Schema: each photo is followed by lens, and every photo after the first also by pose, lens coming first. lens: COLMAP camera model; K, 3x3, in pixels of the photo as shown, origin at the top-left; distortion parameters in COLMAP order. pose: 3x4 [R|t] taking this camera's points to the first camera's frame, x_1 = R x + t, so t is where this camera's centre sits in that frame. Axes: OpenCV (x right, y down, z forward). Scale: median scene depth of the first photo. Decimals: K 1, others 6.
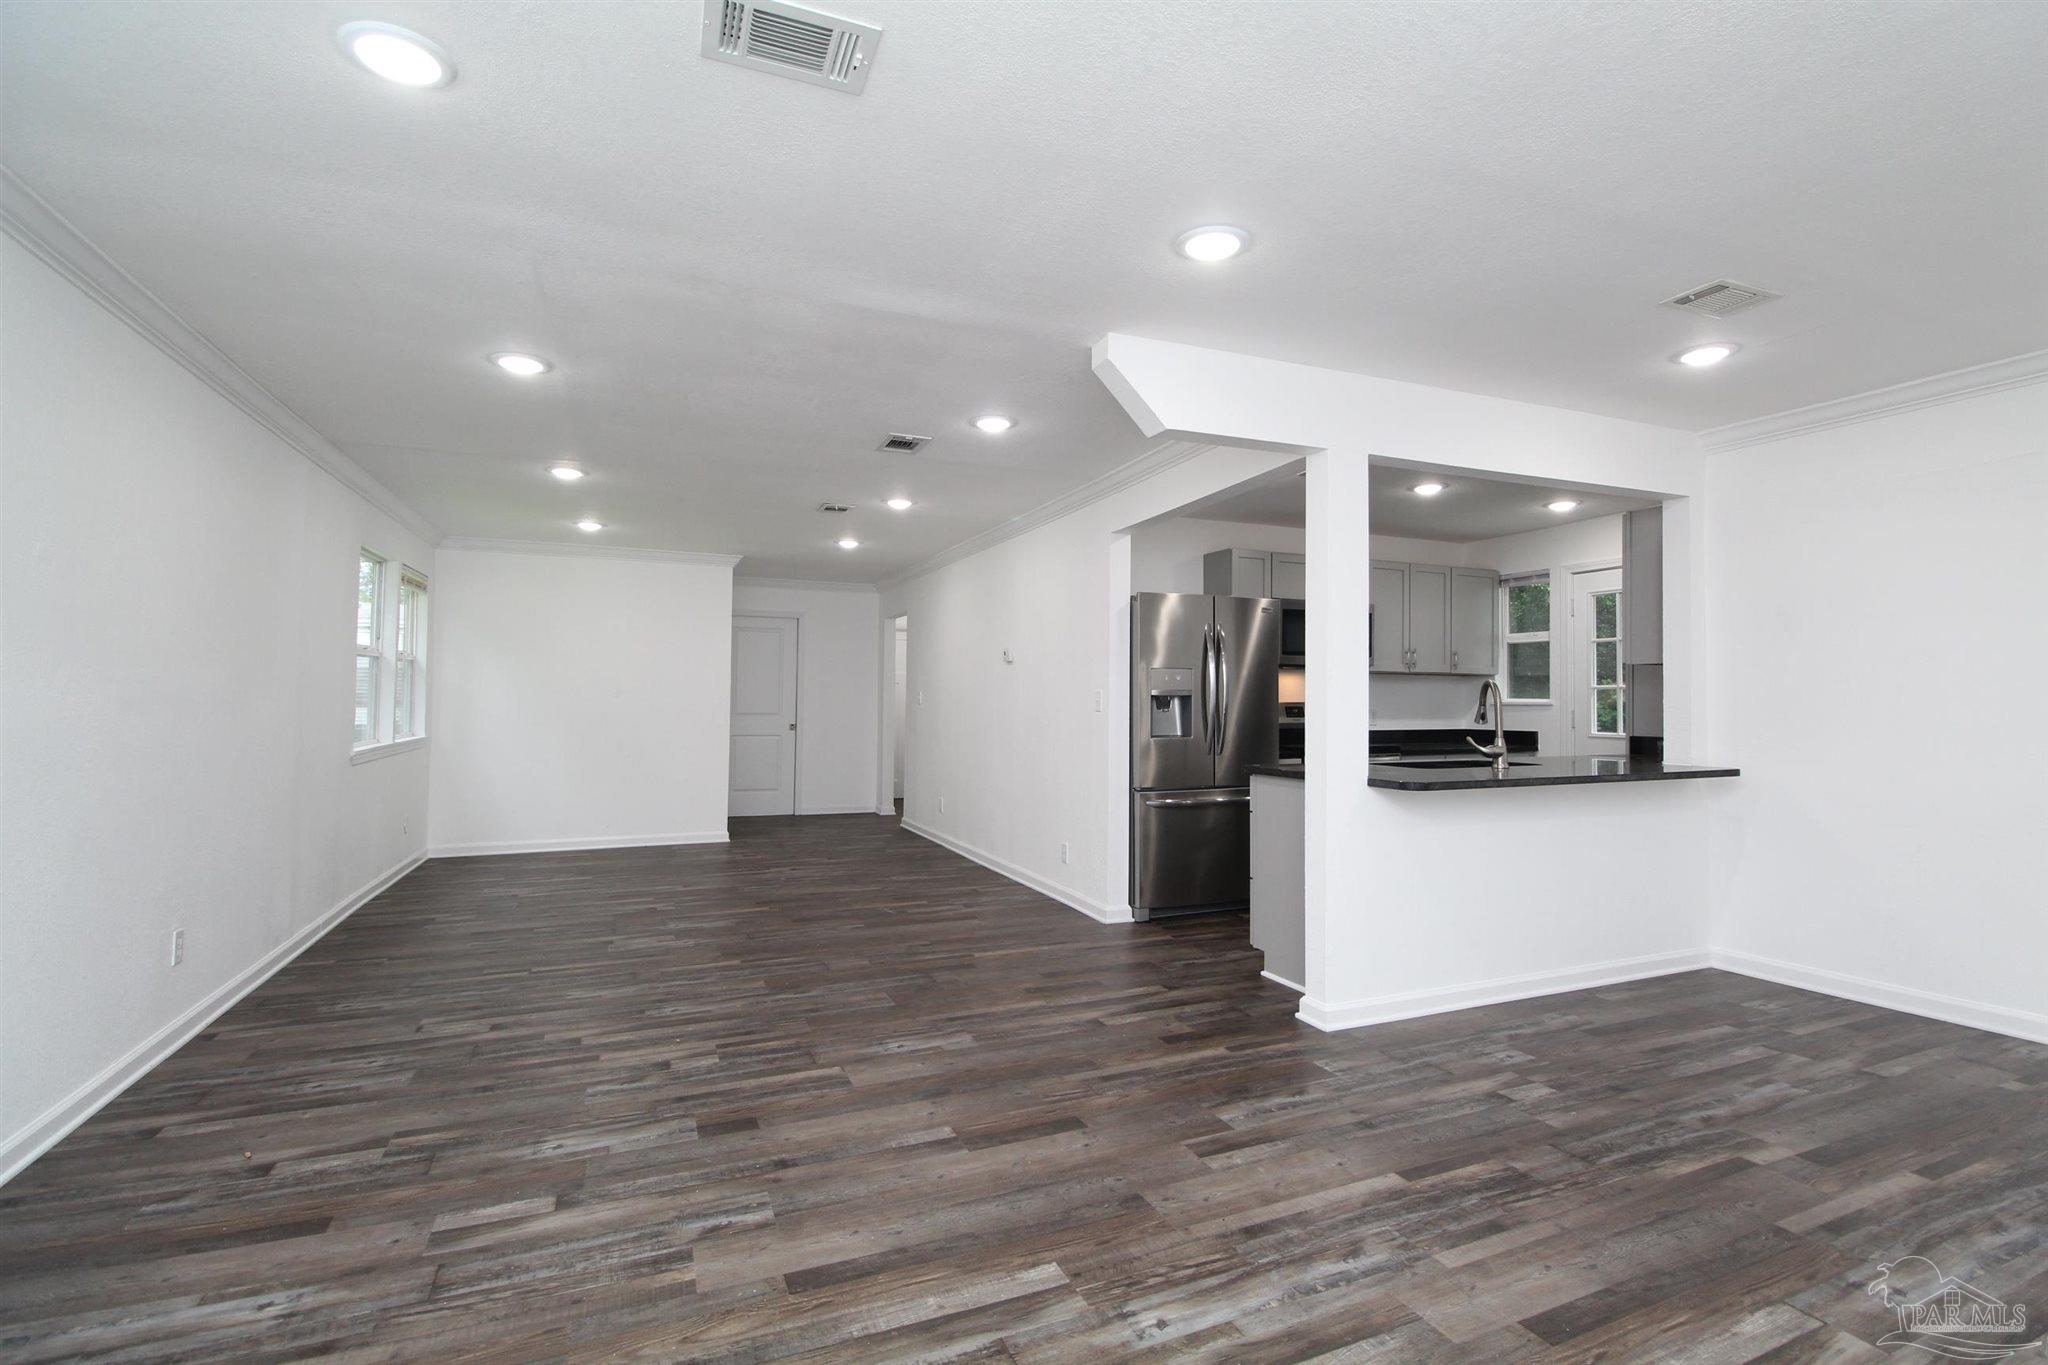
lens RADIAL K [[955.6, 0, 1047.6], [0, 955.6, 677.6], [0, 0, 1]] dist [0.000165, -0.013135]
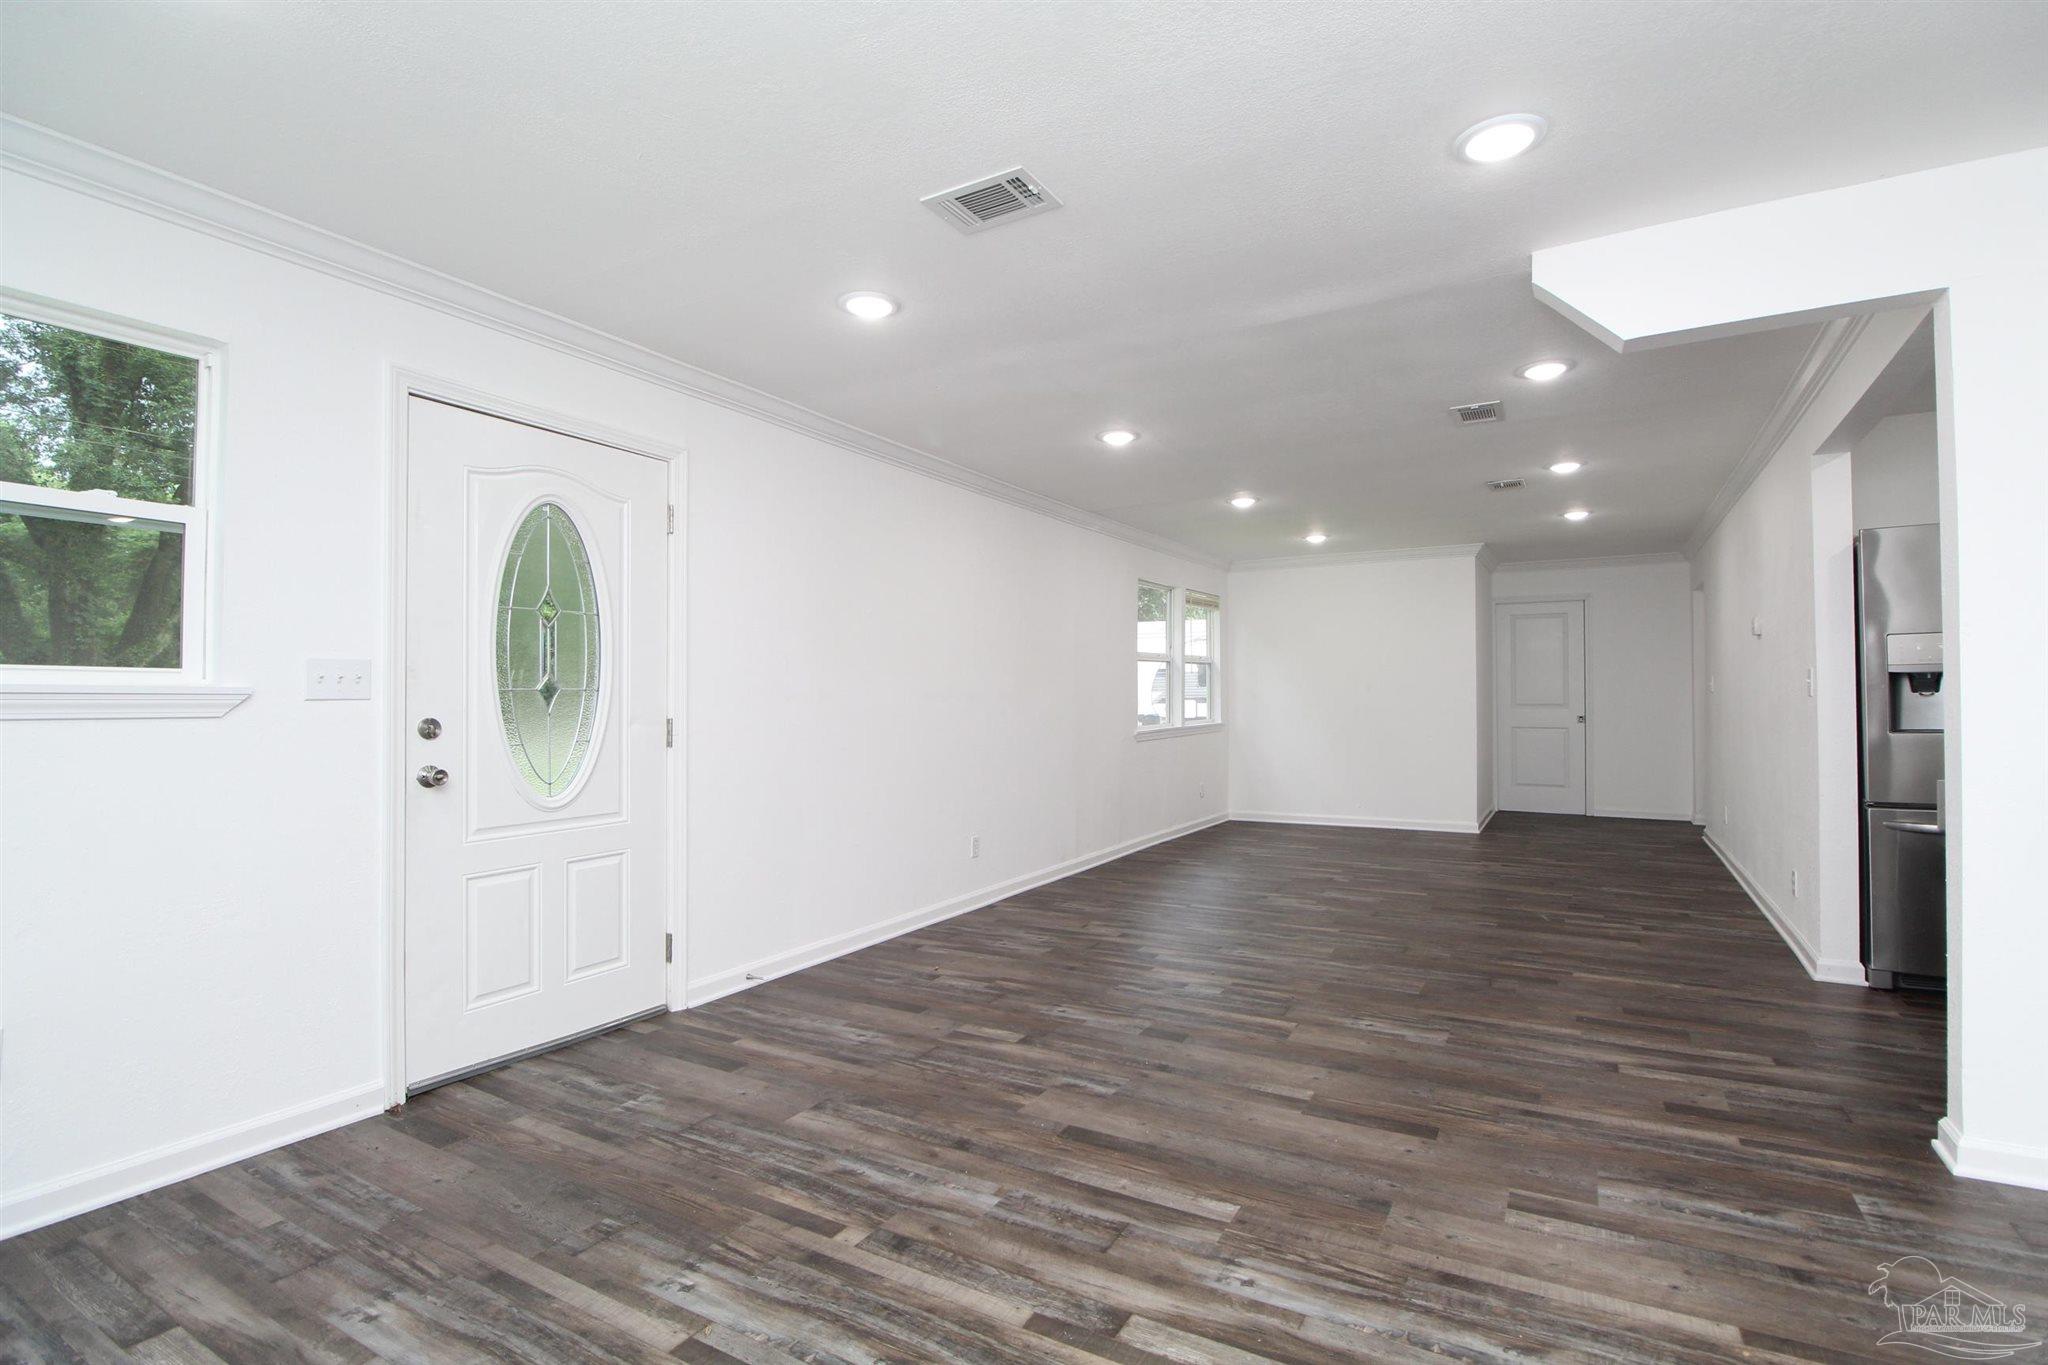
lens RADIAL K [[955.6, 0, 1047.6], [0, 955.6, 677.6], [0, 0, 1]] dist [0.000165, -0.013135]
pose [[0.598312, -0.026806, -0.800814, 0.577524], [0.030370, 0.999481, -0.010766, 0.021706], [0.800687, -0.017879, 0.598816, 0.155459]]
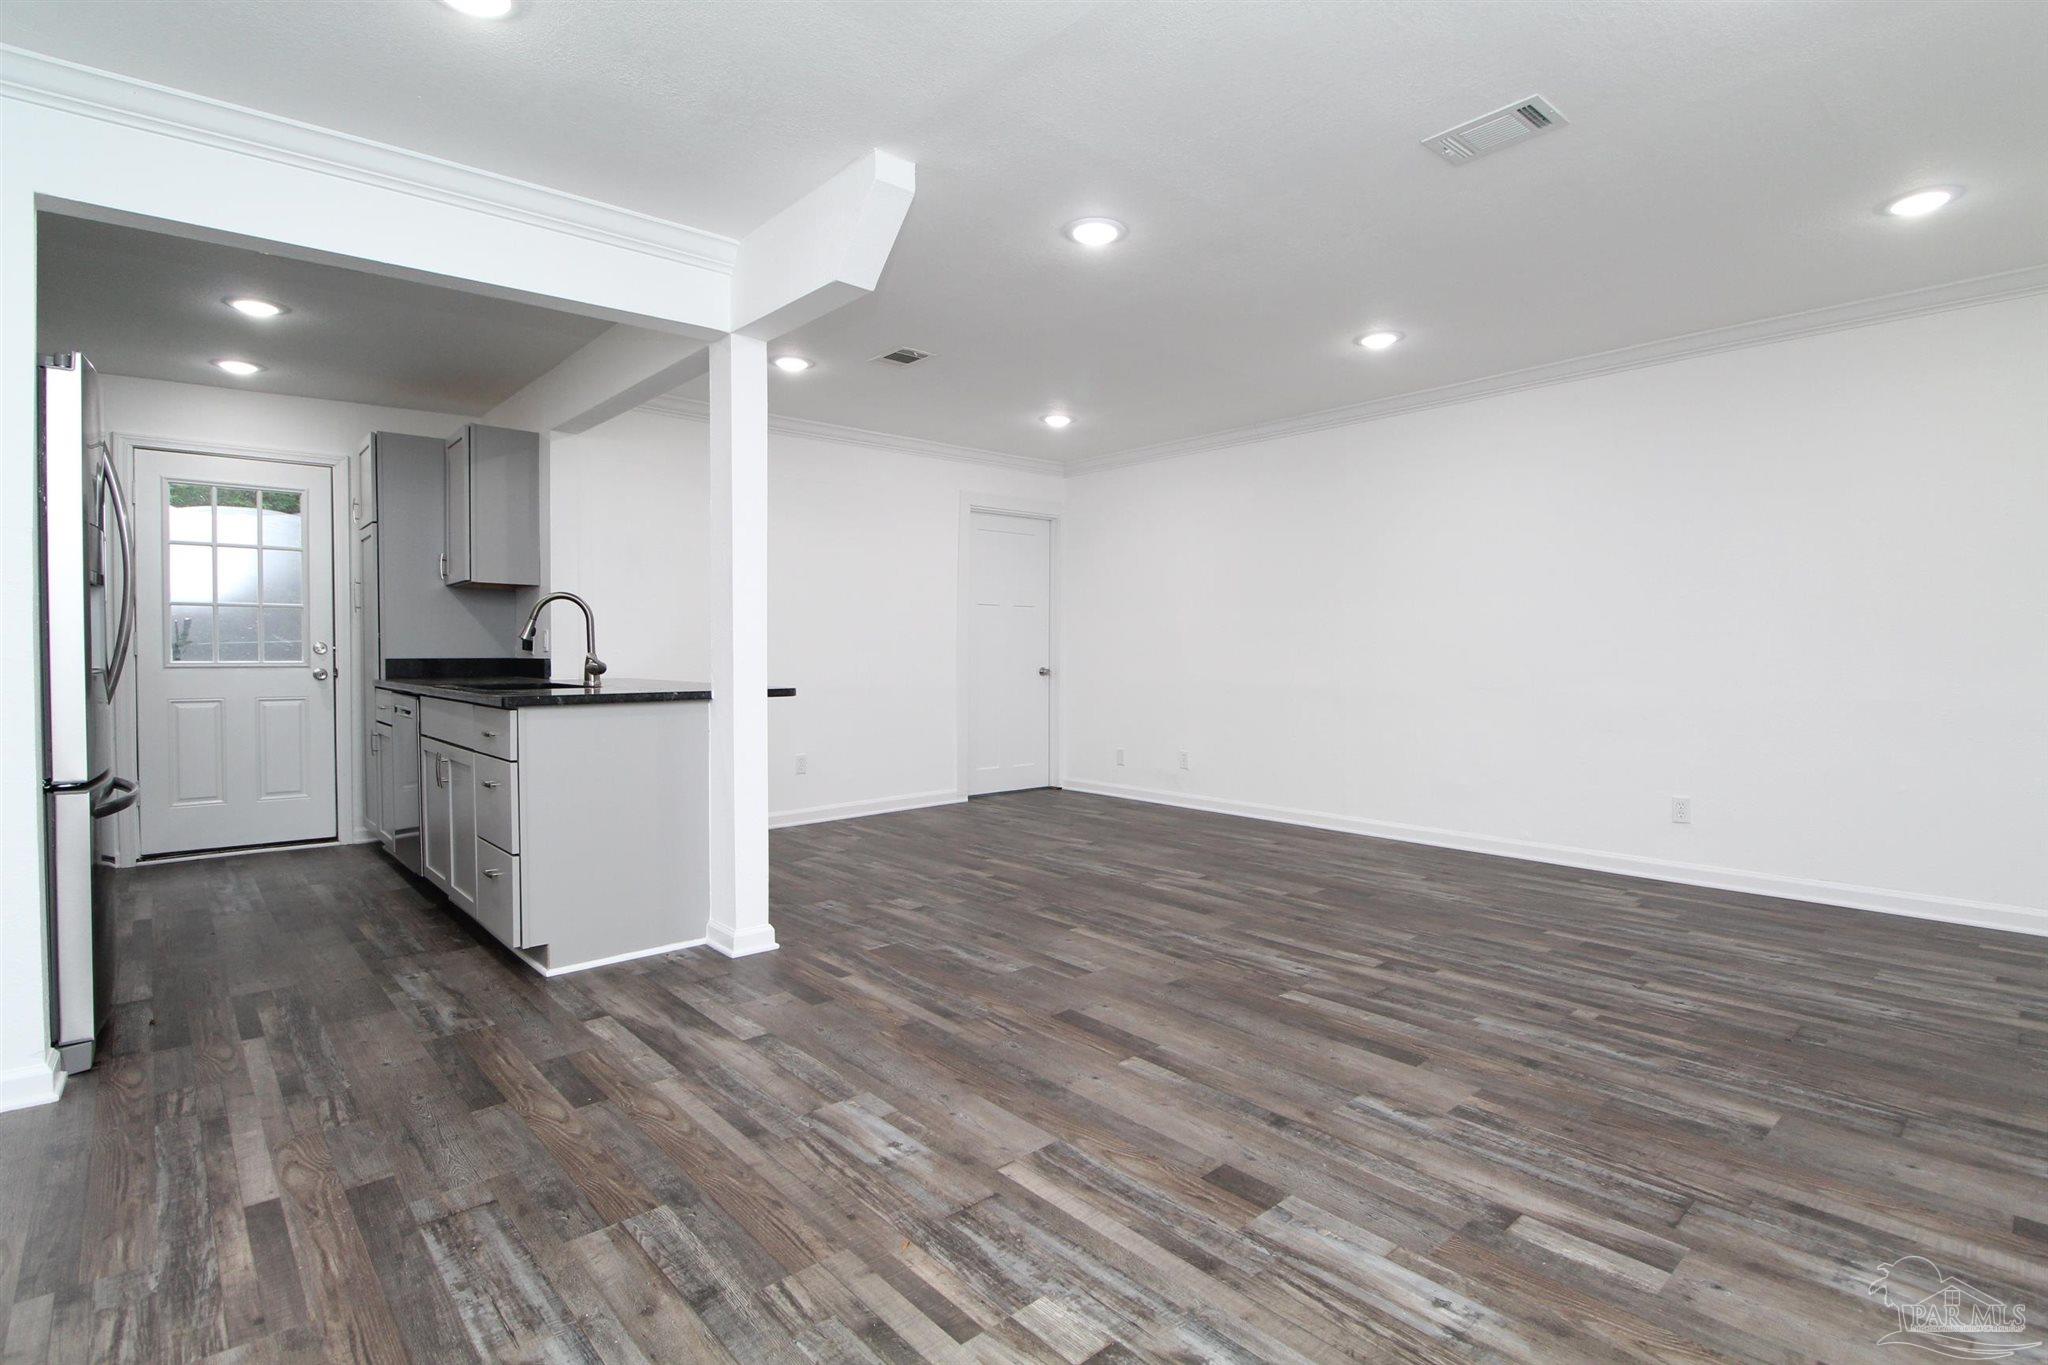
lens RADIAL K [[990.9, 0, 1087.4], [0, 990.9, 675.9], [0, 0, 1]] dist [0.003953, -0.014919]
pose [[-0.350227, -0.027508, 0.936261, -0.973084], [-0.024623, 0.999494, 0.020155, 0.088405], [-0.936341, -0.015994, -0.350727, 1.383744]]
